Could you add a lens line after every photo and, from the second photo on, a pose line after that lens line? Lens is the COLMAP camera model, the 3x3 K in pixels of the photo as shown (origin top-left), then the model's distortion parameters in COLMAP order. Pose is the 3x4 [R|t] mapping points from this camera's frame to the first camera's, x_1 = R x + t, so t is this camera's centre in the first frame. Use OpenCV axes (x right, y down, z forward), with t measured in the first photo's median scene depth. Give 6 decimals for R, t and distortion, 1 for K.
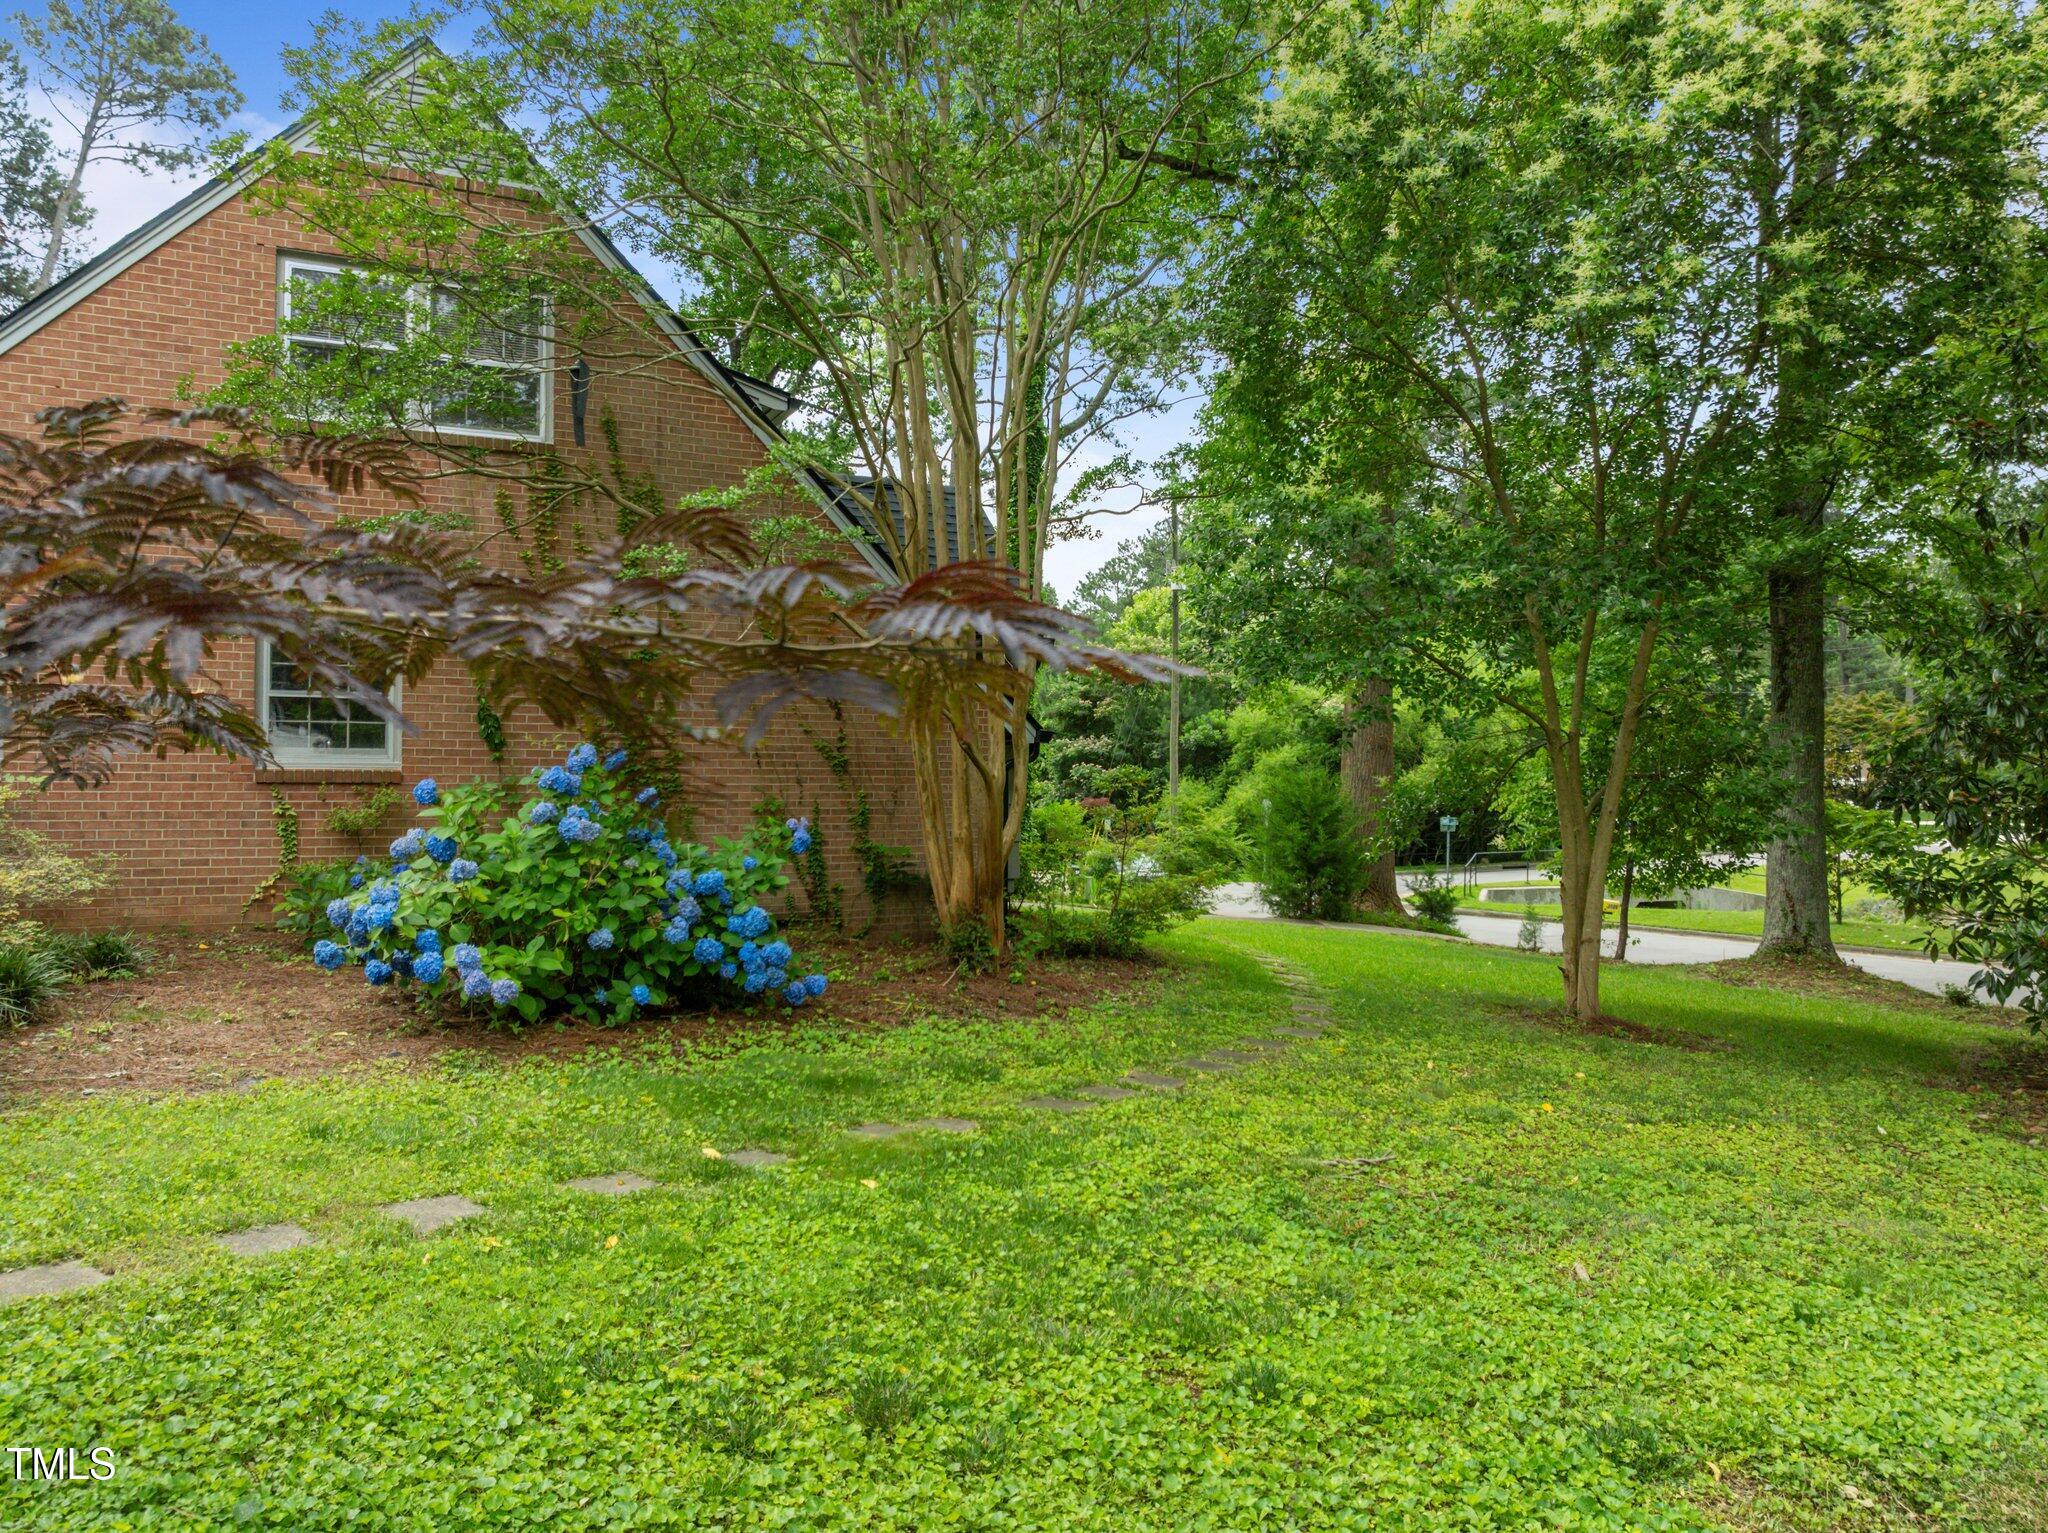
lens RADIAL K [[1433.4, 0, 1023.9], [0, 1433.4, 762.8], [0, 0, 1]] dist [-0.001955, -0.005732]
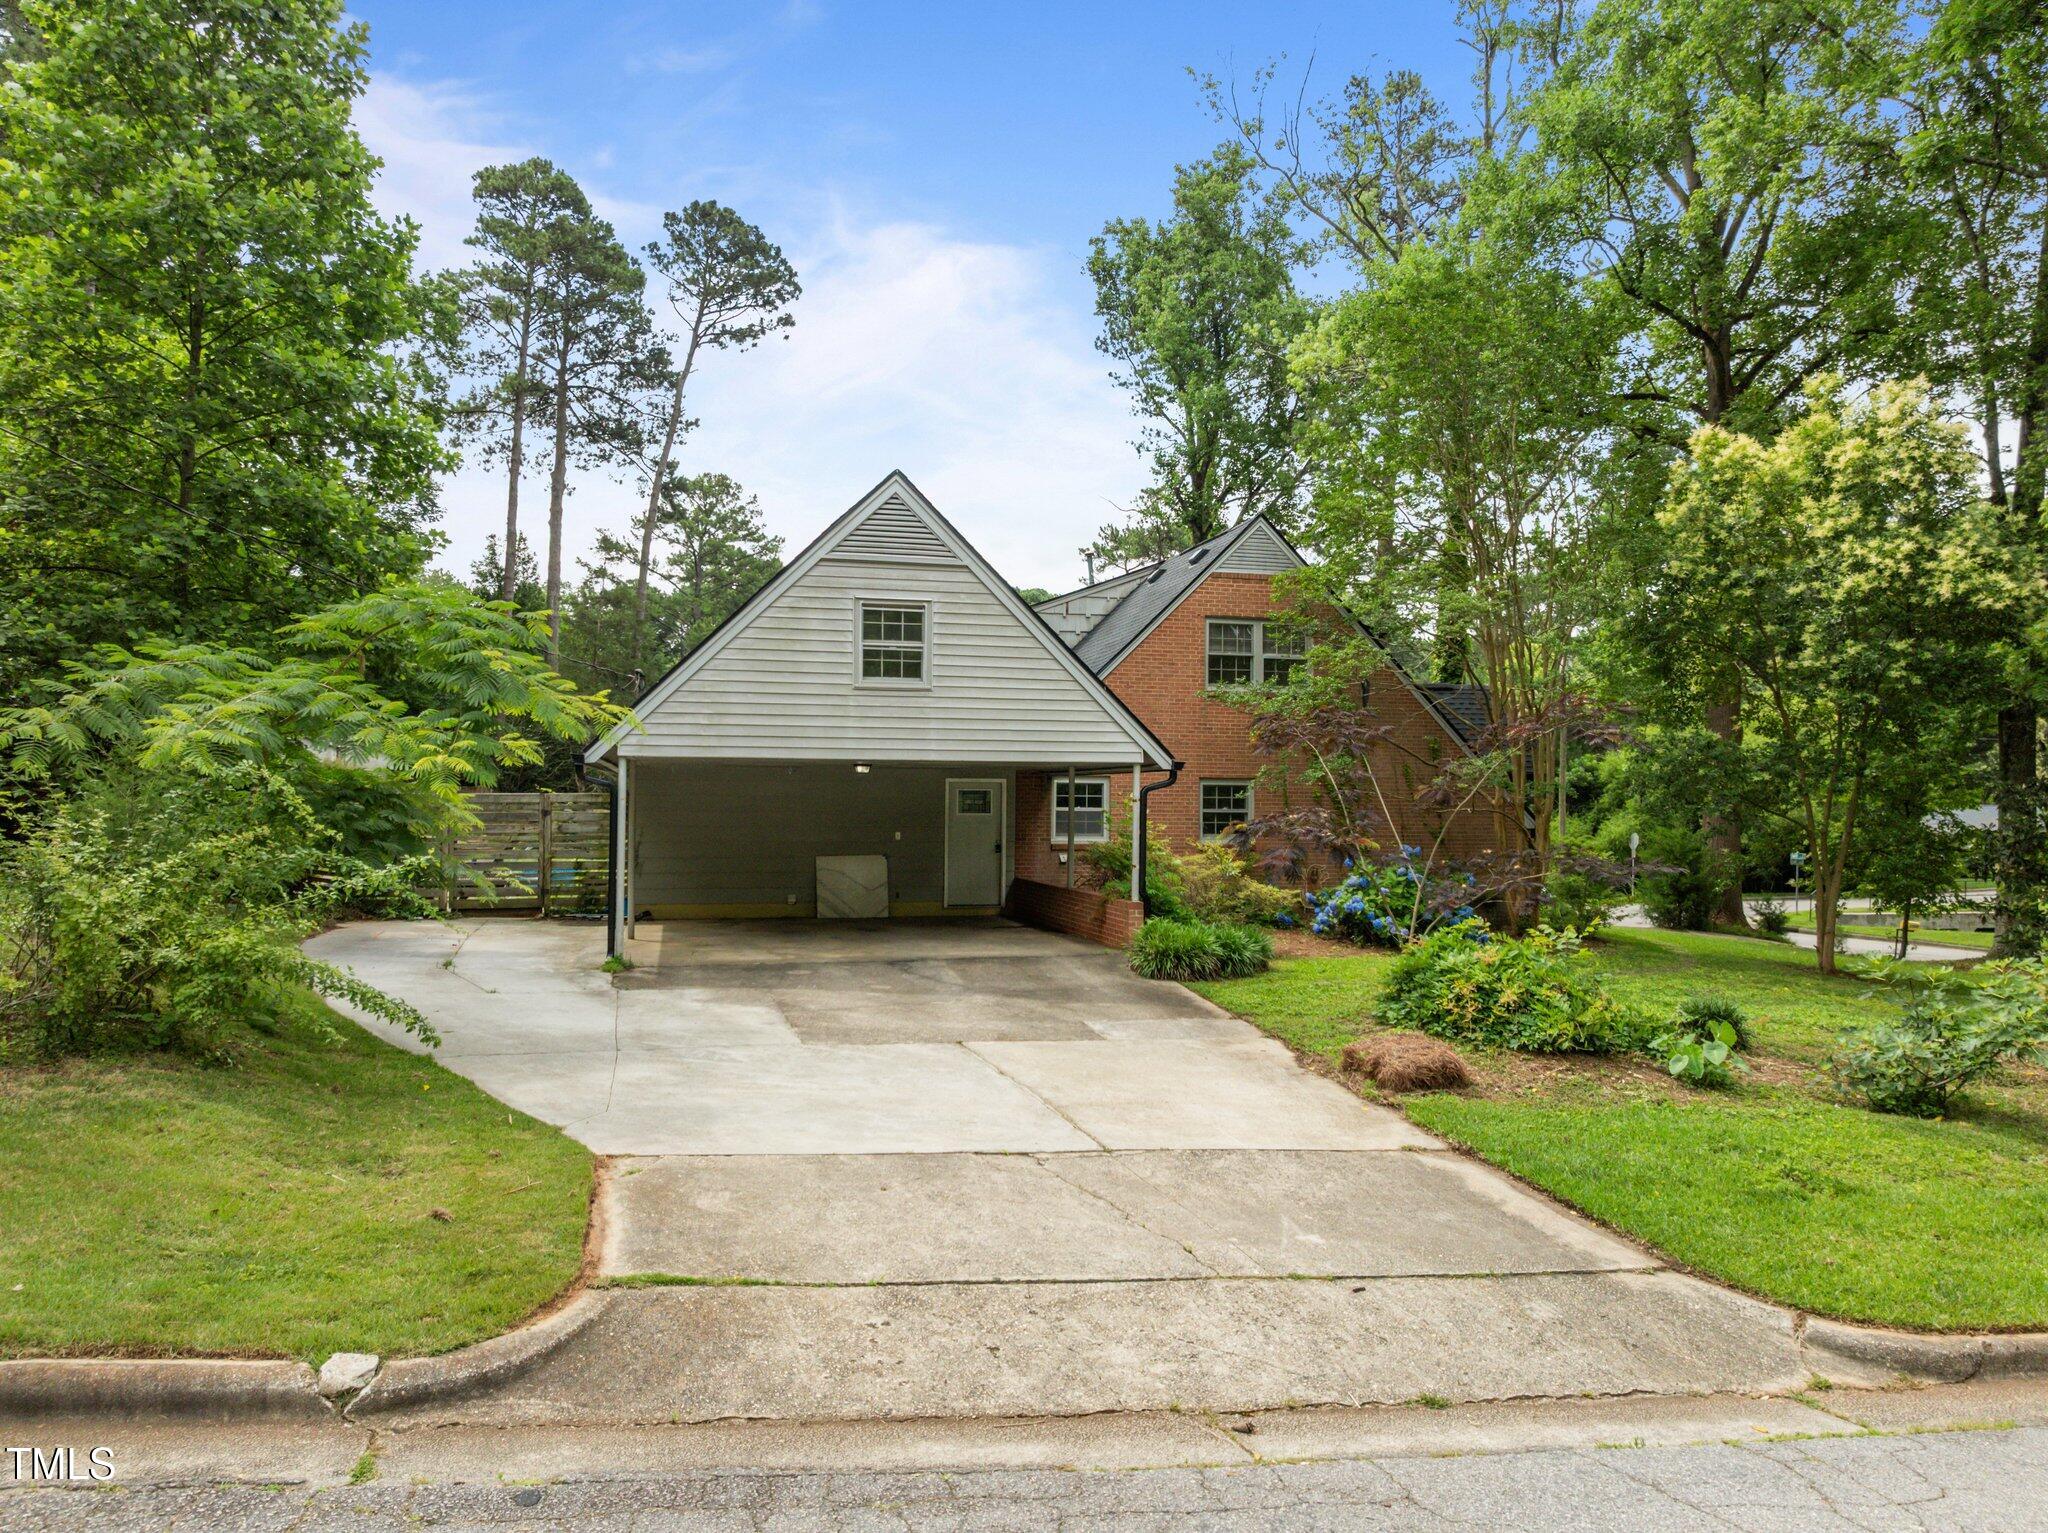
lens RADIAL K [[1419.0, 0, 1016.9], [0, 1419.0, 775.8], [0, 0, 1]] dist [-0.037034, -0.010308]
pose [[0.972100, 0.002551, -0.234554, -0.128141], [-0.002913, 0.999995, -0.001200, -0.045751], [0.234550, 0.001850, 0.972102, -0.583245]]
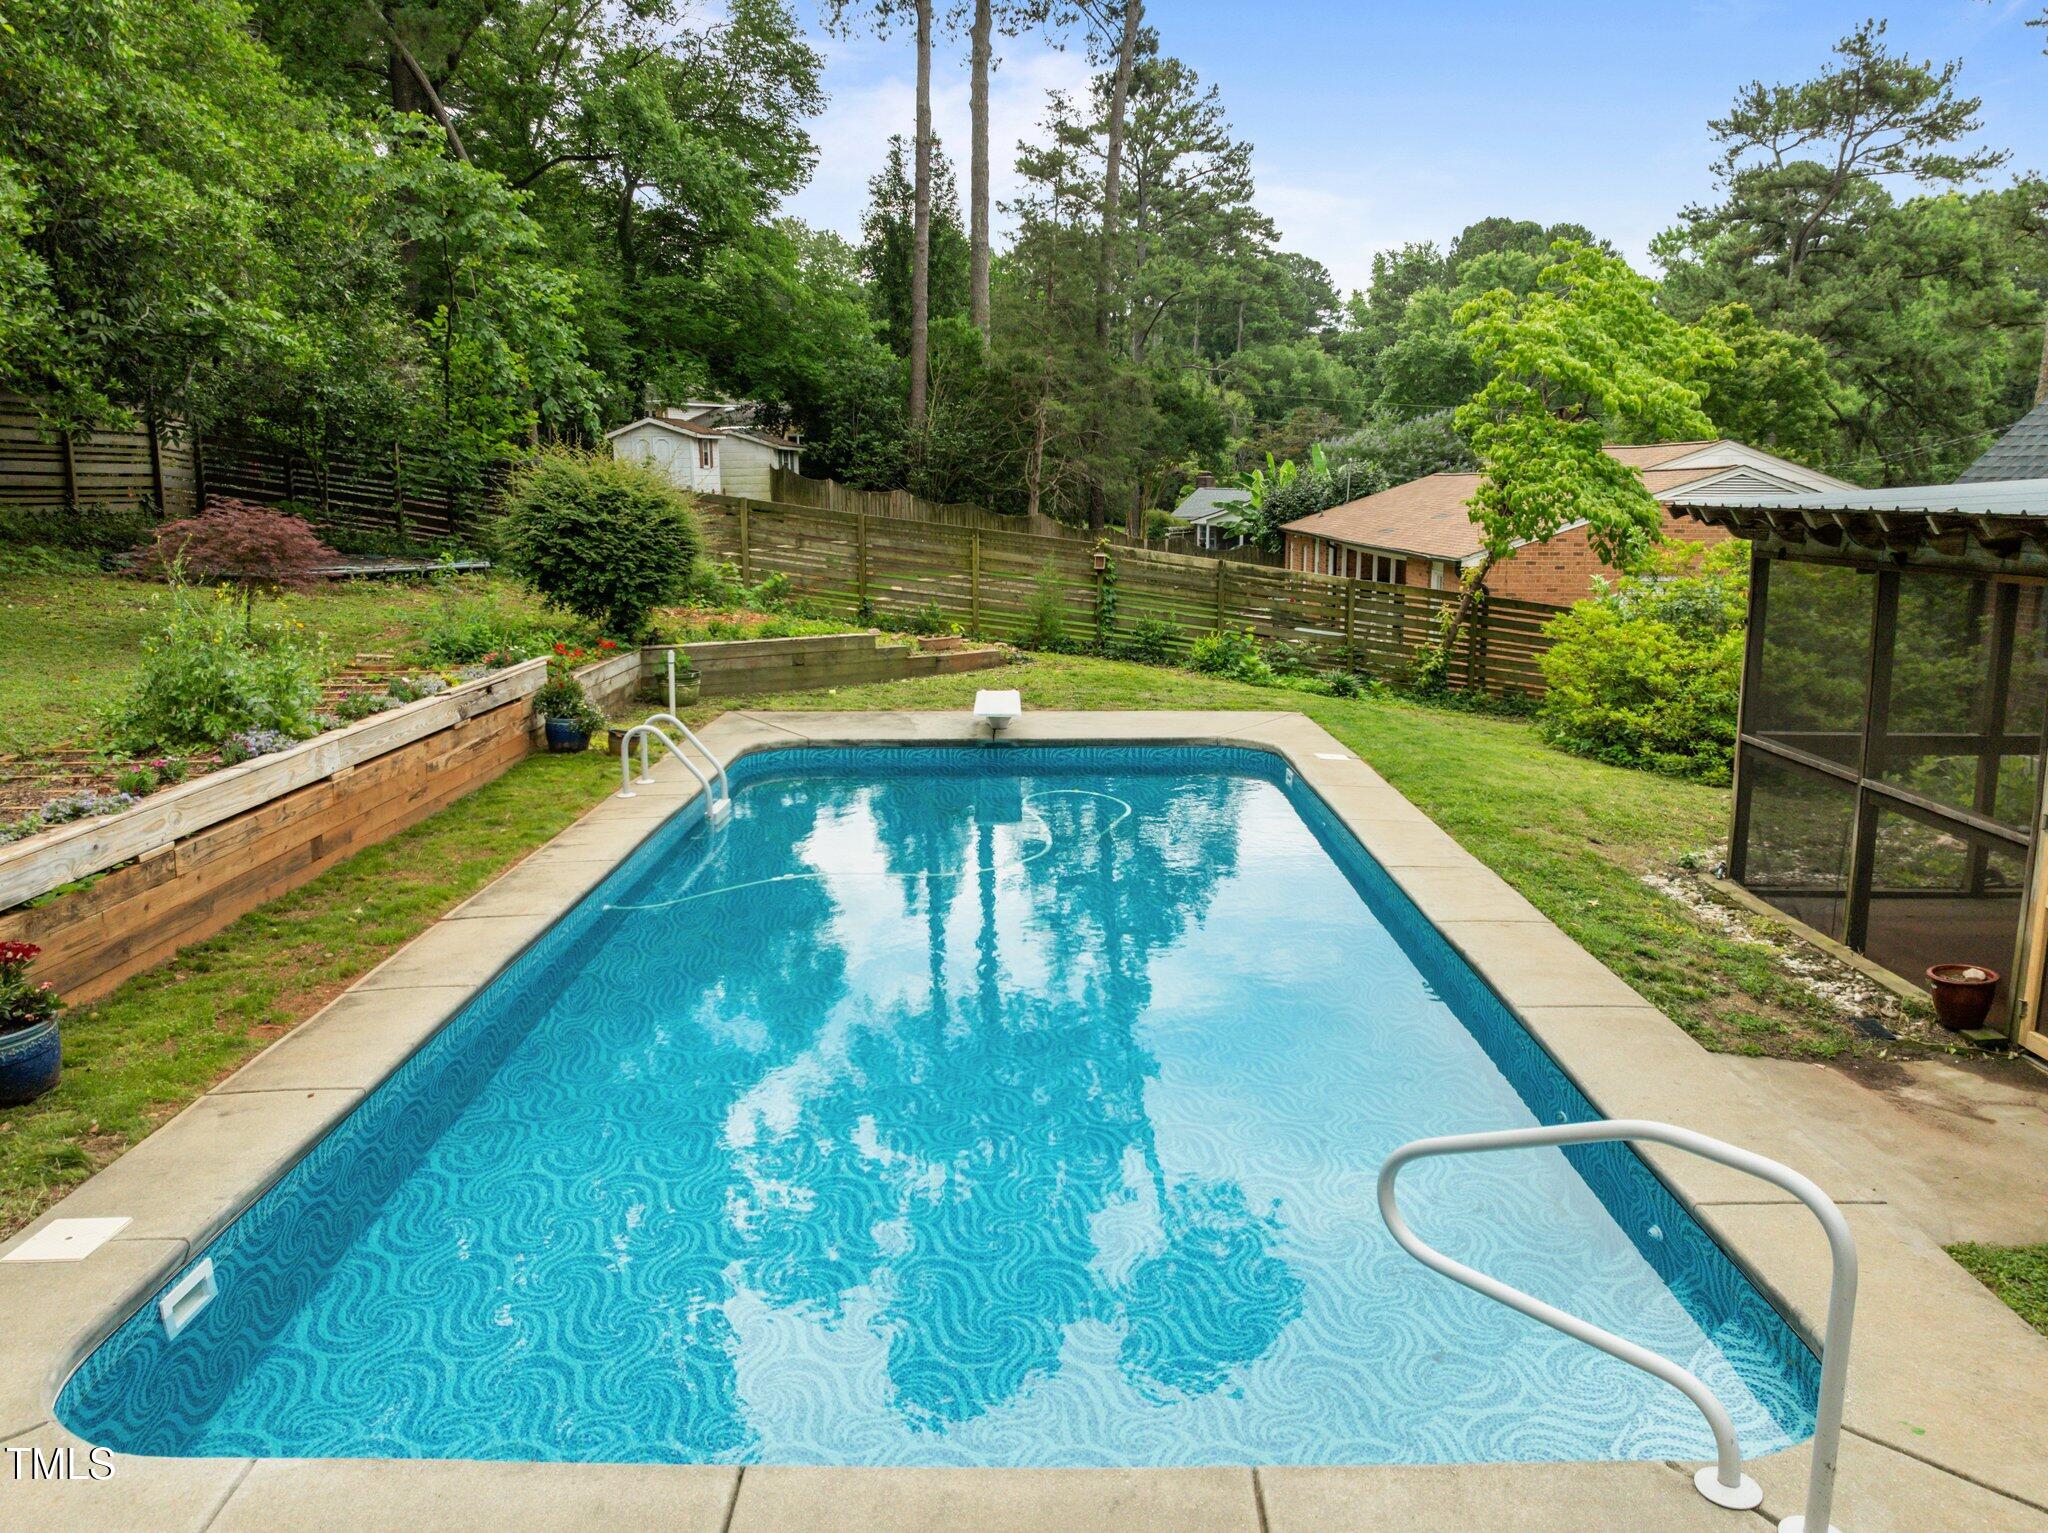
lens RADIAL K [[1417.4, 0, 1021.7], [0, 1417.4, 760.3], [0, 0, 1]] dist [-0.040445, 0.004575]
pose [[0.878733, 0.084134, -0.469840, -0.788332], [0.016695, 0.978322, 0.206413, -0.066325], [0.477022, -0.189226, 0.858279, 0.319686]]
